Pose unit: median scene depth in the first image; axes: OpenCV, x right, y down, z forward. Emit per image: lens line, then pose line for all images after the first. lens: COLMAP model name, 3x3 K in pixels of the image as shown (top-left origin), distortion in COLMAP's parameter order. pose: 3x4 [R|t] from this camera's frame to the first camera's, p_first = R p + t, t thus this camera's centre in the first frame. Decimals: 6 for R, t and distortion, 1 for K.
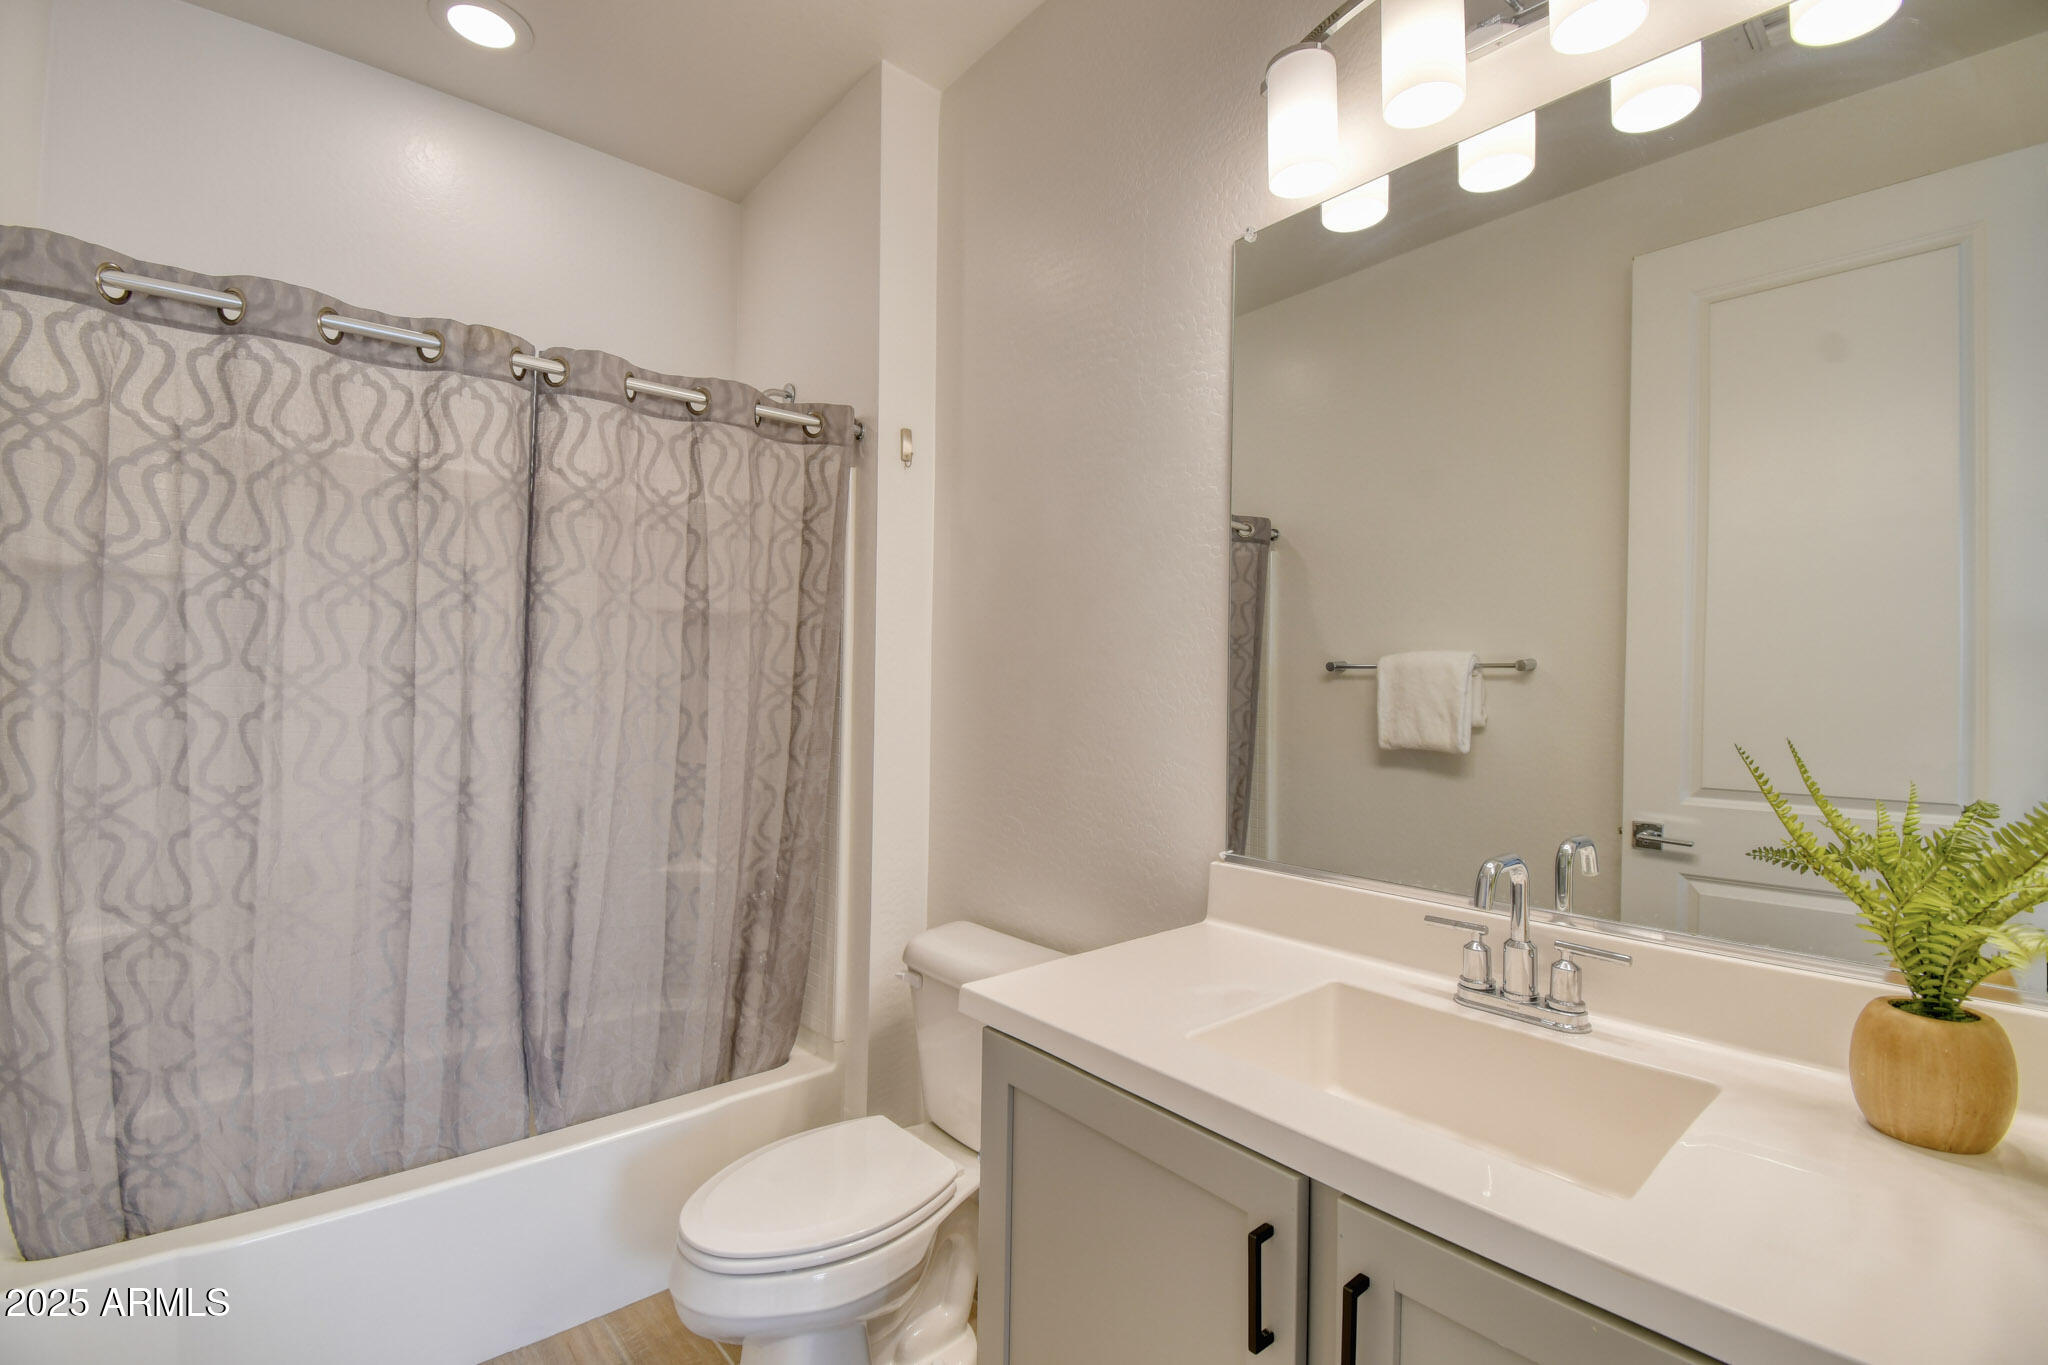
lens RADIAL K [[901.8, 0, 990.0], [0, 901.8, 679.0], [0, 0, 1]] dist [-0.002720, -0.001080]
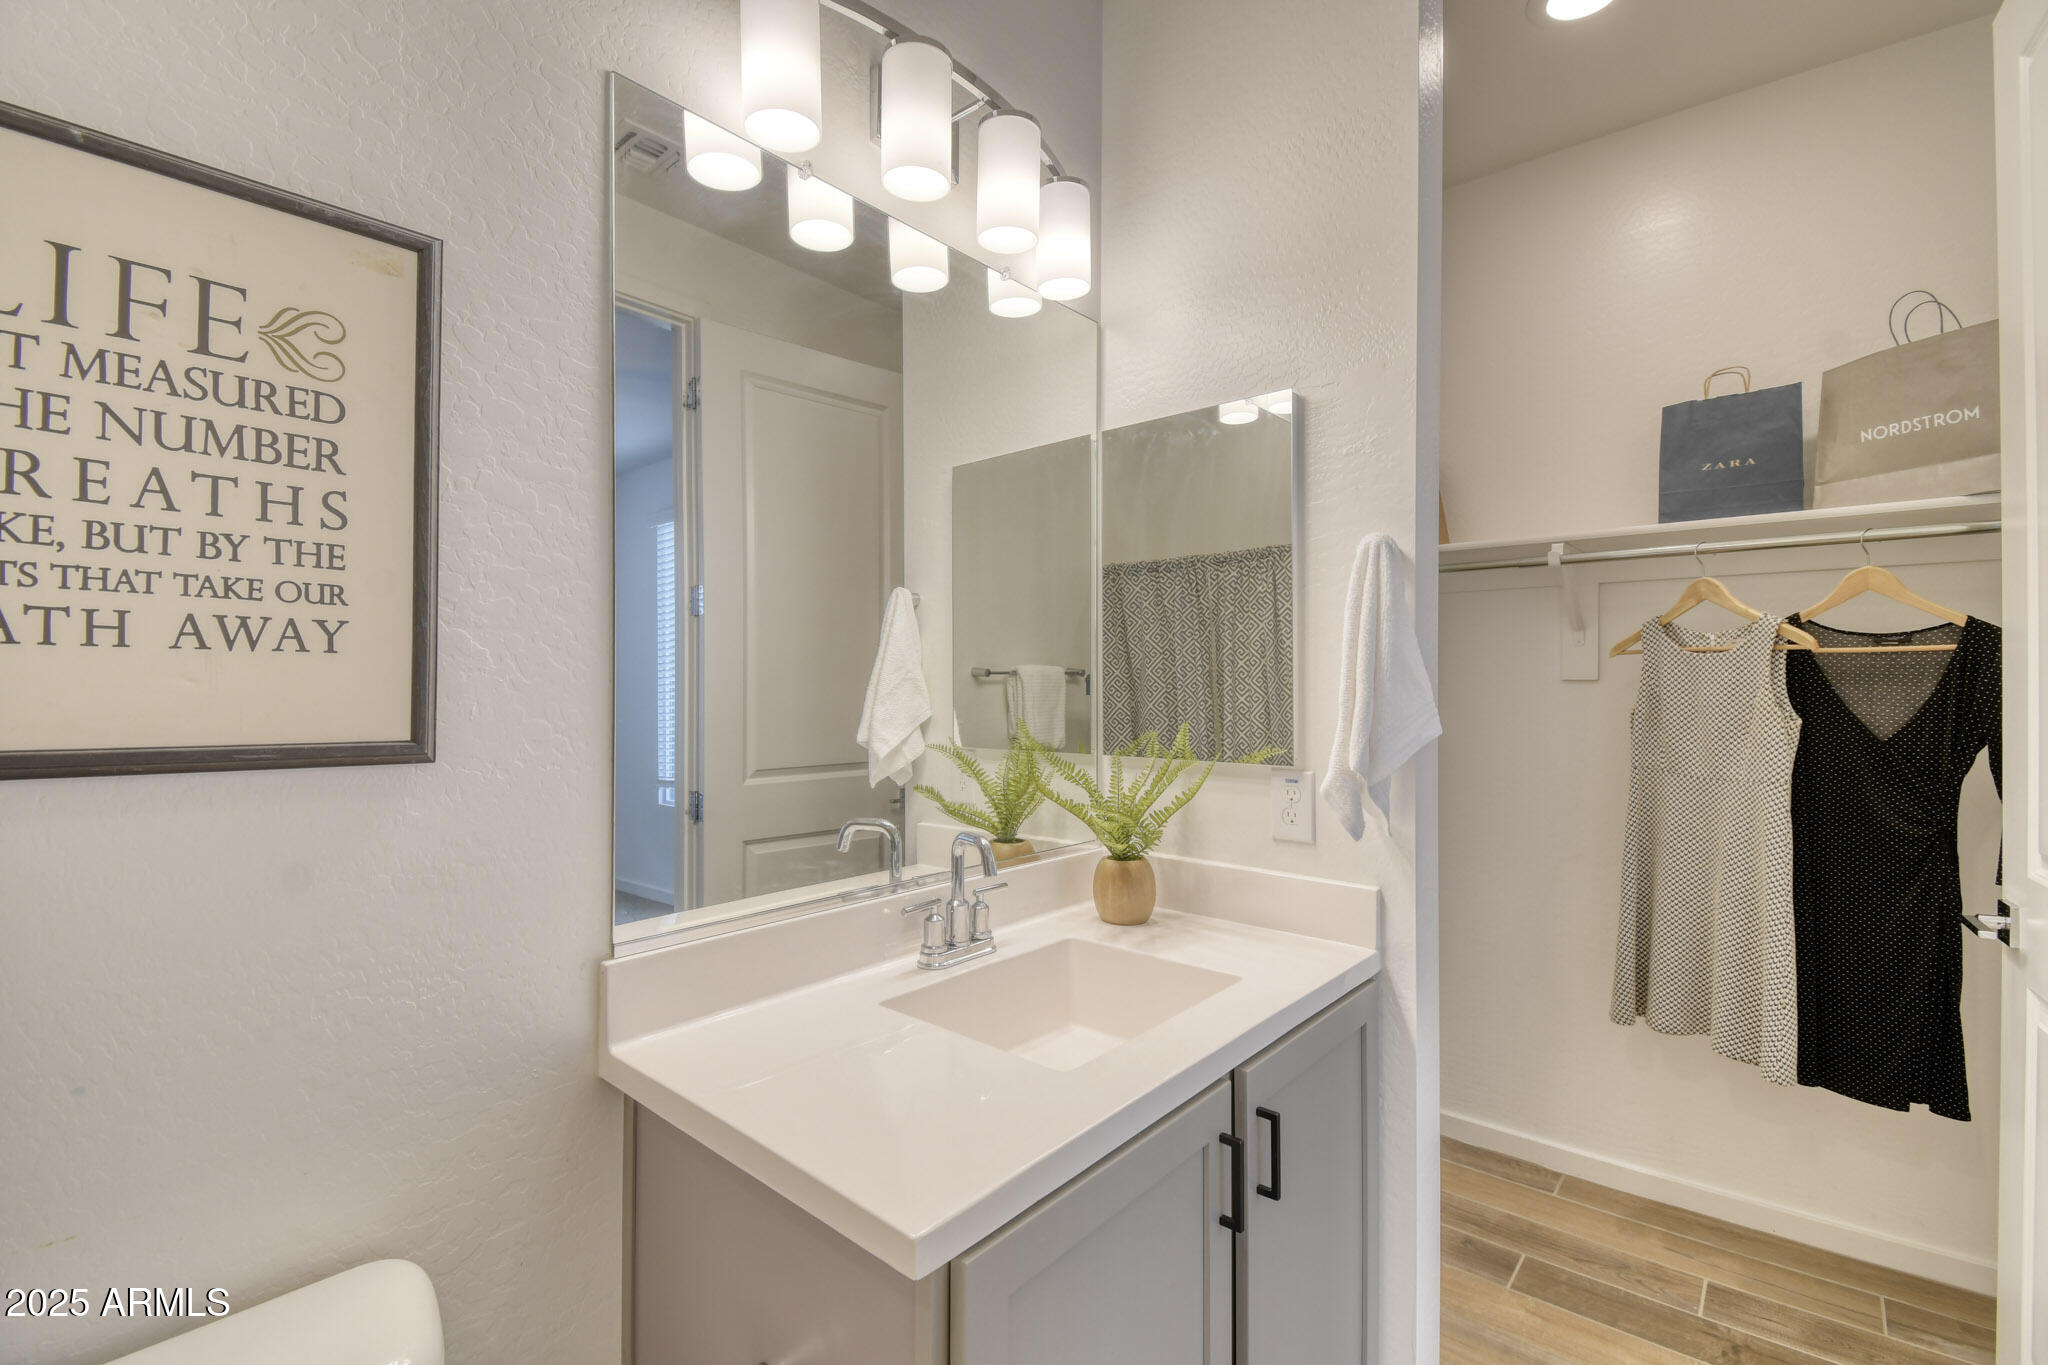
lens RADIAL K [[901.8, 0, 990.0], [0, 901.8, 679.0], [0, 0, 1]] dist [-0.002720, -0.001080]
pose [[-0.138020, -0.019196, 0.990243, -0.643995], [-0.028117, 0.999485, 0.015456, -0.046960], [-0.990030, -0.025710, -0.138488, 1.046402]]
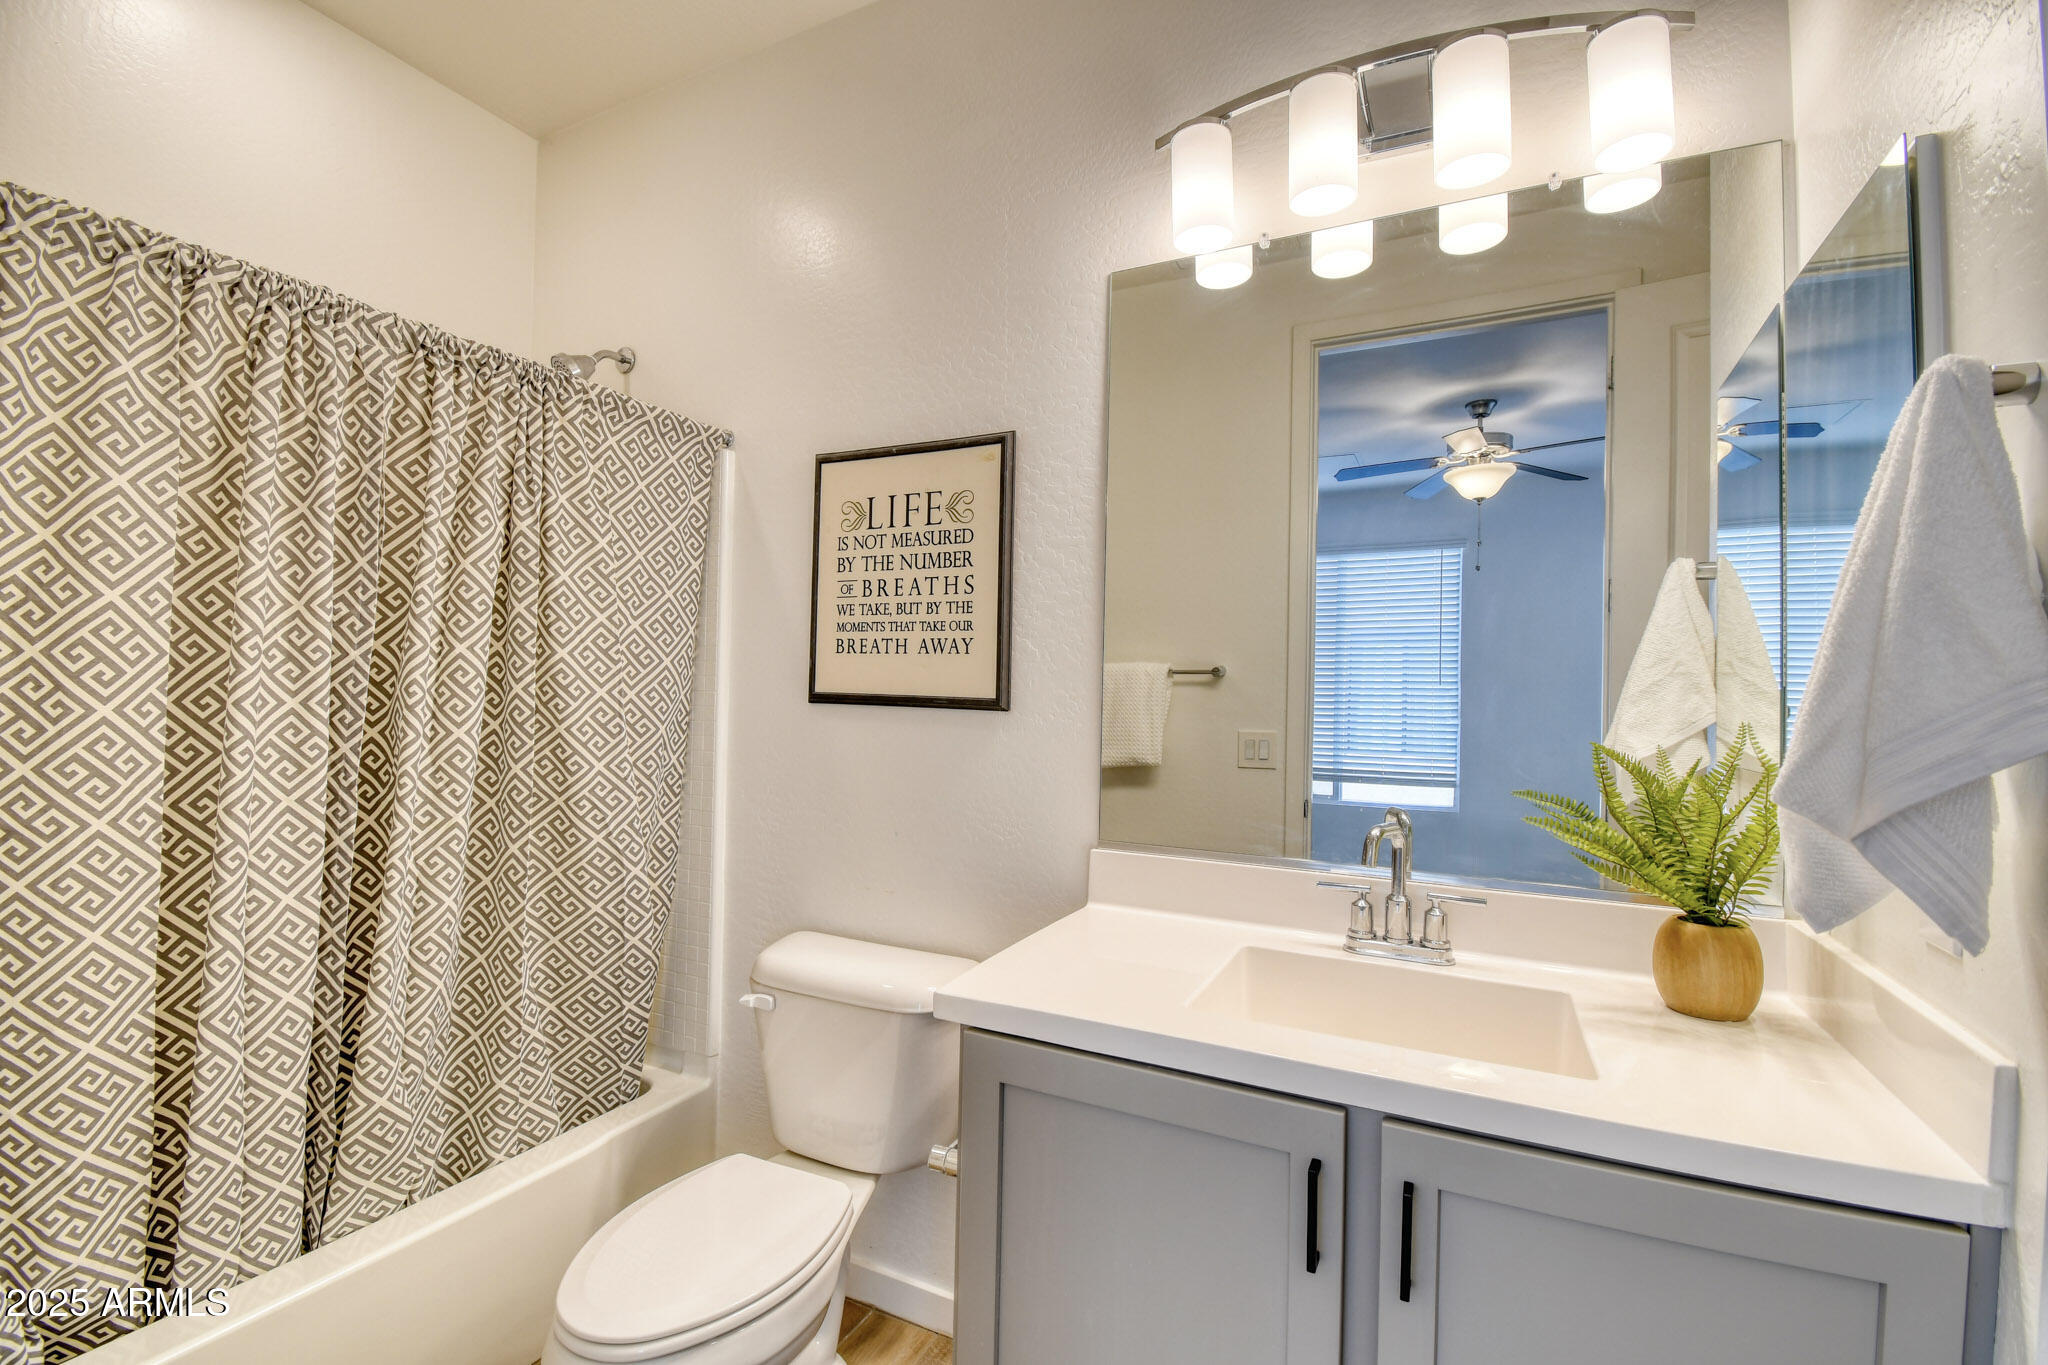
lens RADIAL K [[897.2, 0, 1024.0], [0, 897.2, 682.5], [0, 0, 1]] dist [0.044673, -0.000135]
pose [[0.915934, 0.015191, 0.401042, -0.354735], [-0.016769, 0.999859, 0.000424, 0.003696], [-0.400979, -0.007114, 0.916060, 0.061605]]
